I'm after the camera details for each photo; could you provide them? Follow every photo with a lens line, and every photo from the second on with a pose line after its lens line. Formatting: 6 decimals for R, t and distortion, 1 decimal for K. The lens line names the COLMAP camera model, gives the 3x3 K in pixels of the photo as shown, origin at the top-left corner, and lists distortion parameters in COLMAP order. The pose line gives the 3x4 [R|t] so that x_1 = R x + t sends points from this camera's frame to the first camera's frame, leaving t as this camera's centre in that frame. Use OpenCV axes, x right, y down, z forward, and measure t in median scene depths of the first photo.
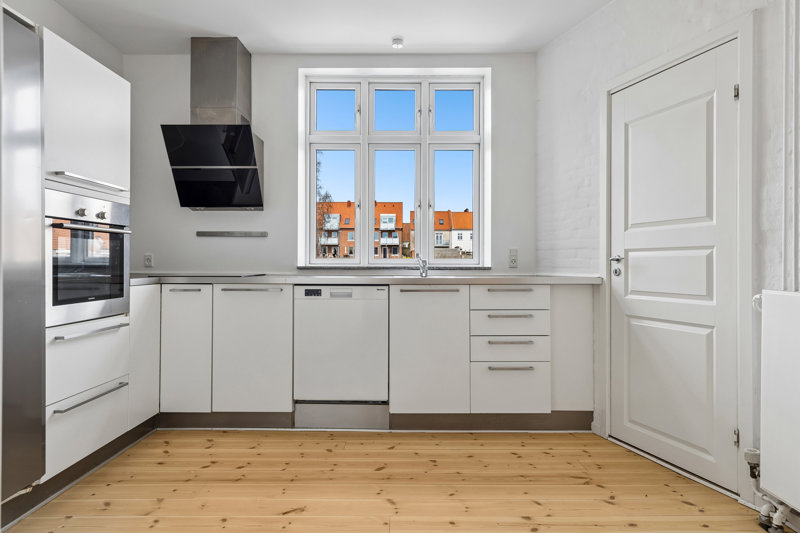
lens RADIAL K [[452.4, 0, 400.8], [0, 452.4, 263.6], [0, 0, 1]] dist [0.002712, 0.000377]
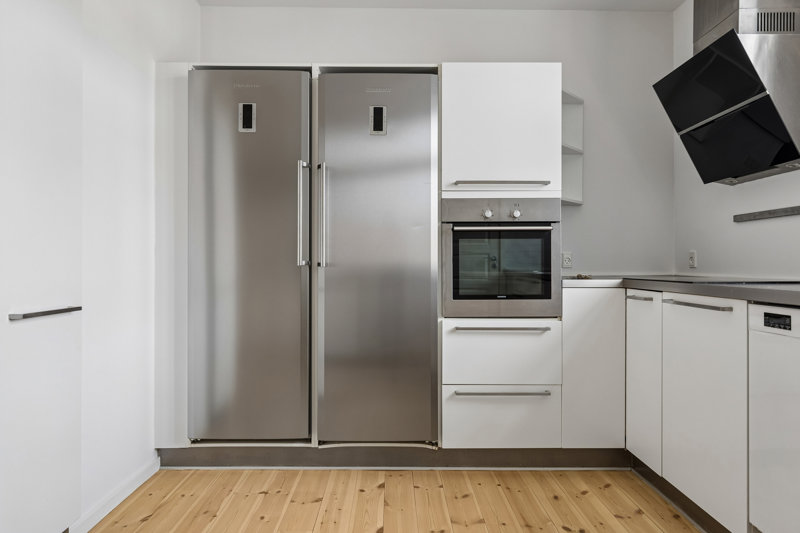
lens RADIAL K [[478.6, 0, 400.8], [0, 478.6, 262.7], [0, 0, 1]] dist [0.009347, 0.000080]
pose [[0.020297, -0.005847, -0.999777, 0.311080], [-0.000695, 0.999983, -0.005863, 0.005262], [0.999794, 0.000814, 0.020293, 0.586349]]
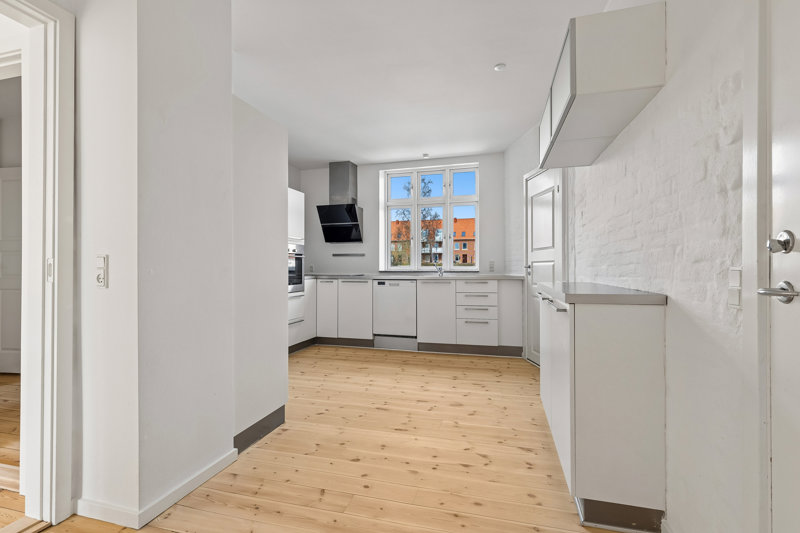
lens RADIAL K [[366.7, 0, 399.9], [0, 366.7, 267.0], [0, 0, 1]] dist [0.002103, 0.000002]
pose [[0.962834, -0.005665, -0.270034, 0.350737], [0.005055, 0.999983, -0.002955, -0.006385], [0.270046, 0.001481, 0.962846, -0.623795]]
